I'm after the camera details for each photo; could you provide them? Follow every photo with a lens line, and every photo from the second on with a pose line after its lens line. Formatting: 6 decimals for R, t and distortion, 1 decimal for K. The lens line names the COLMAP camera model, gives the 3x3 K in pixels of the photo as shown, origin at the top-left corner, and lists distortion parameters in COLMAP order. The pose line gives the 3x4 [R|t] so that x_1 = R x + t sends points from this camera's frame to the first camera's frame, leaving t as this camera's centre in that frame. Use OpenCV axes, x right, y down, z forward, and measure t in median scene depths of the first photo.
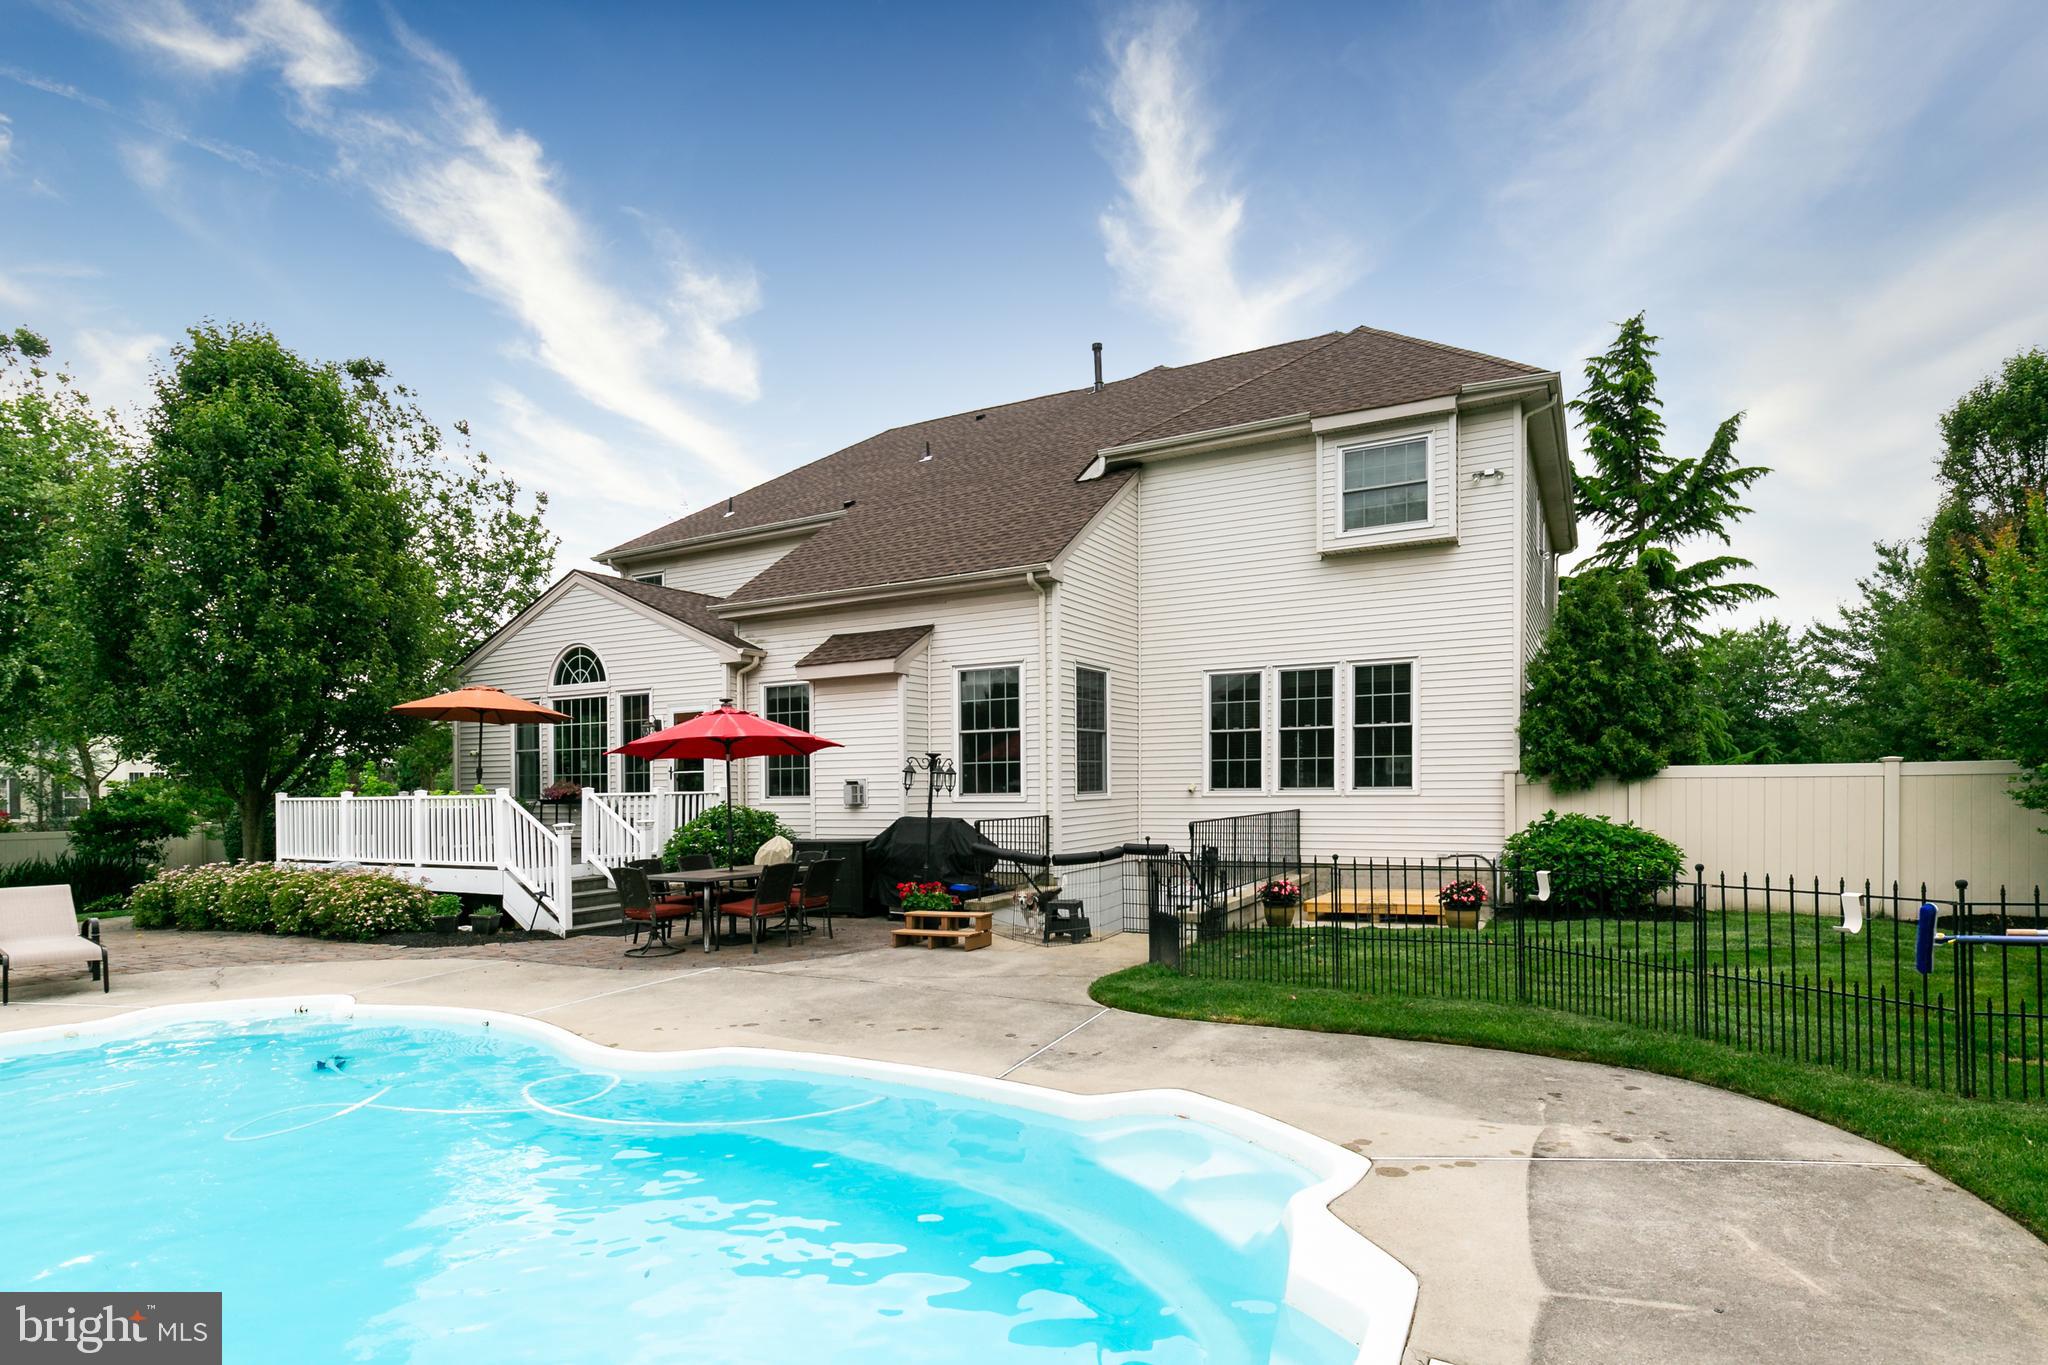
lens RADIAL K [[1039.4, 0, 1026.3], [0, 1039.4, 778.7], [0, 0, 1]] dist [-0.001178, -0.000763]
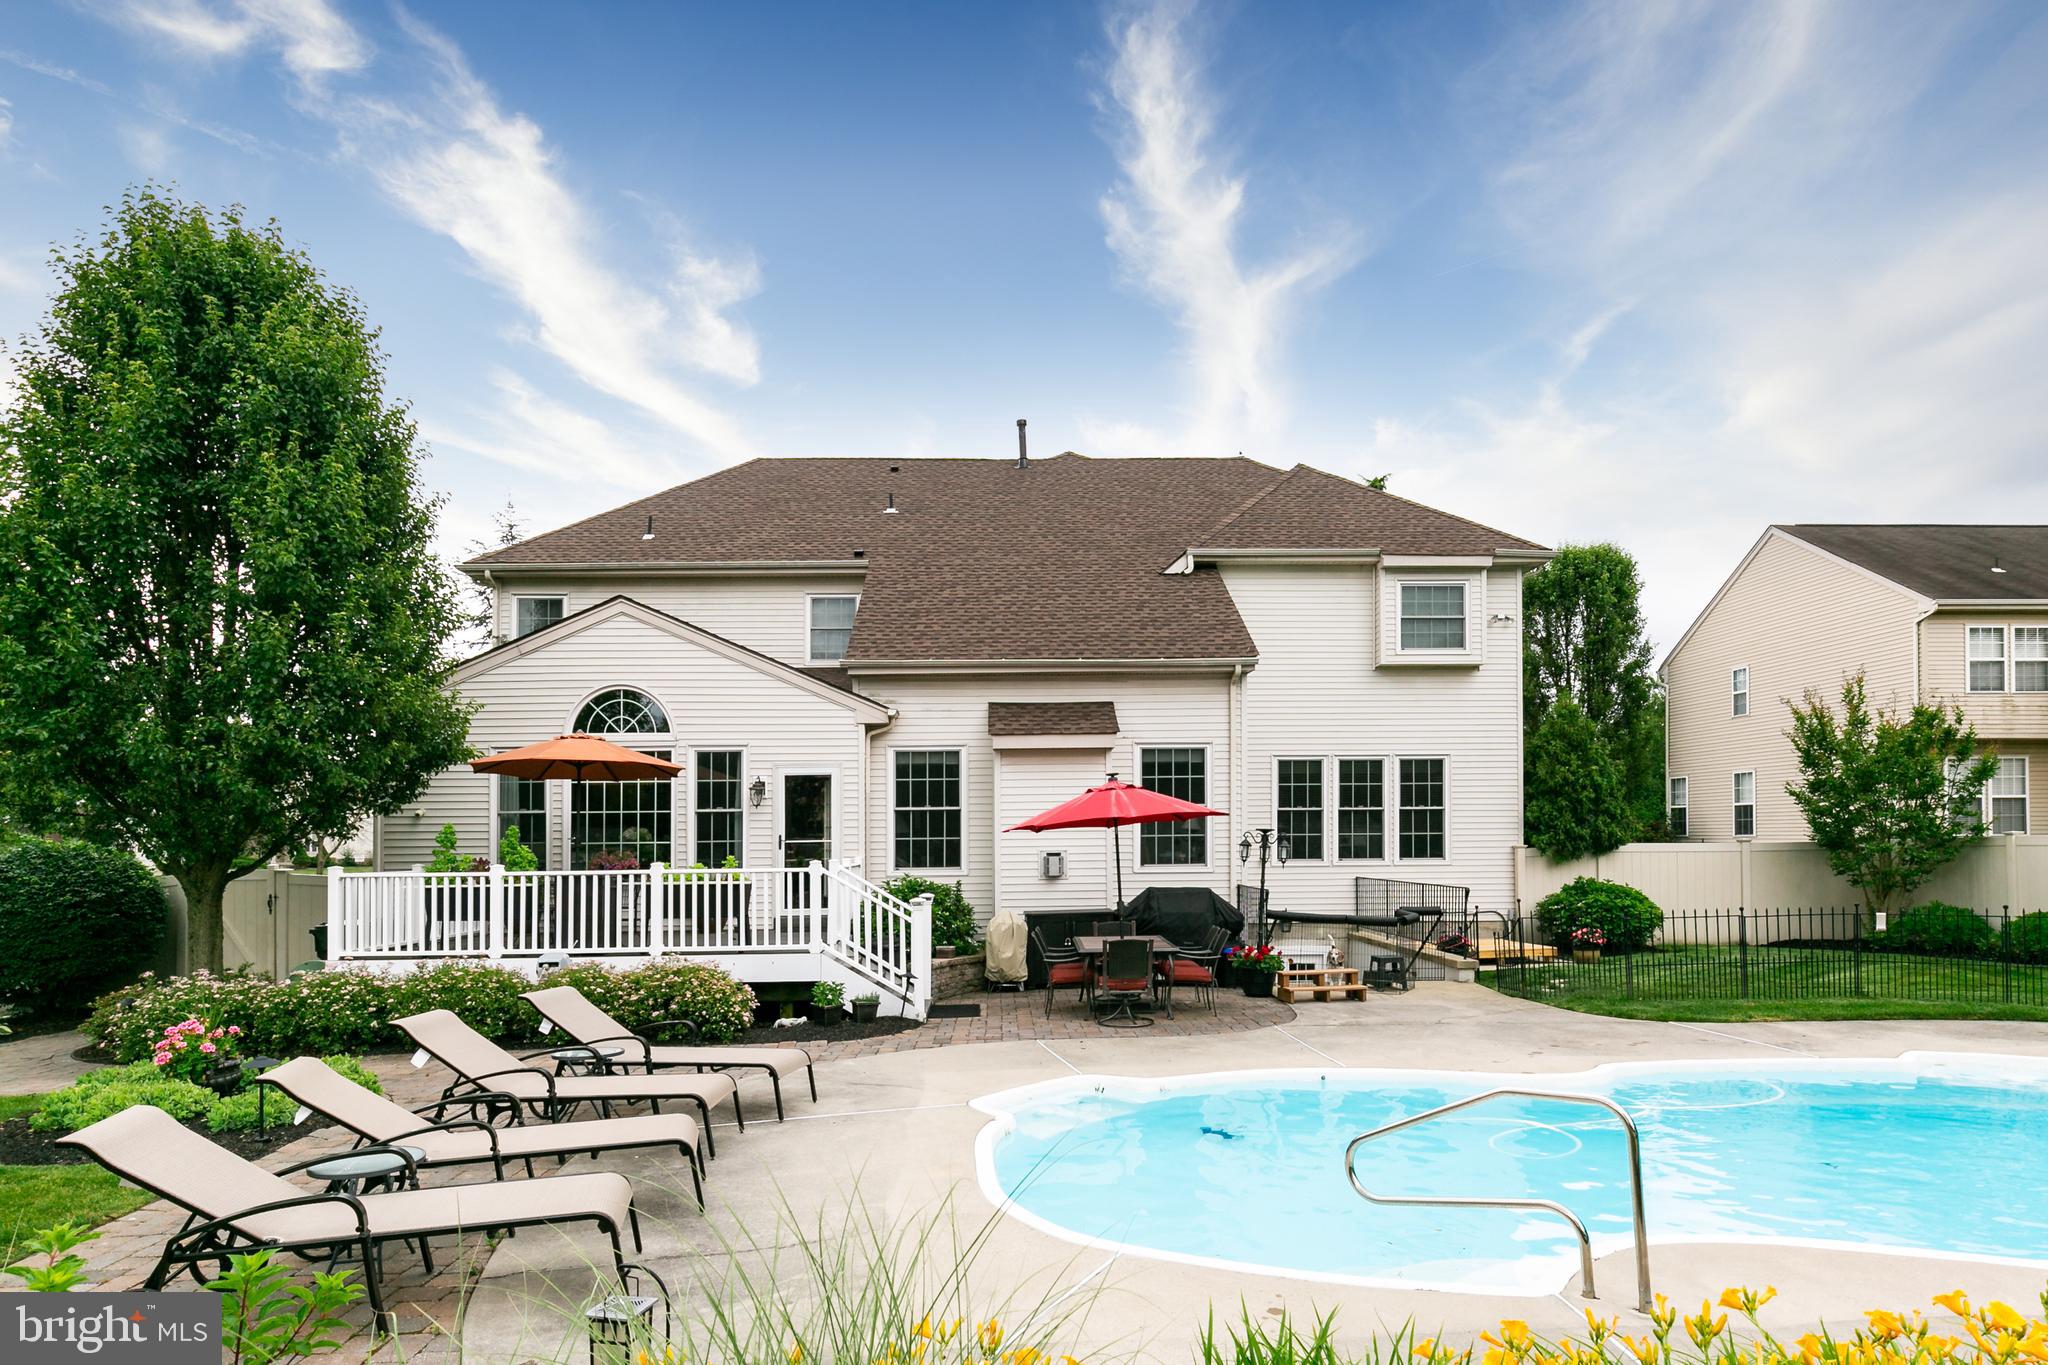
lens RADIAL K [[1145.0, 0, 1025.1], [0, 1145.0, 827.5], [0, 0, 1]] dist [-0.000090, -0.000150]
pose [[0.865930, 0.012792, 0.500002, -0.740947], [-0.005630, 0.999859, -0.015829, -0.003998], [-0.500133, 0.010892, 0.865880, 0.054903]]
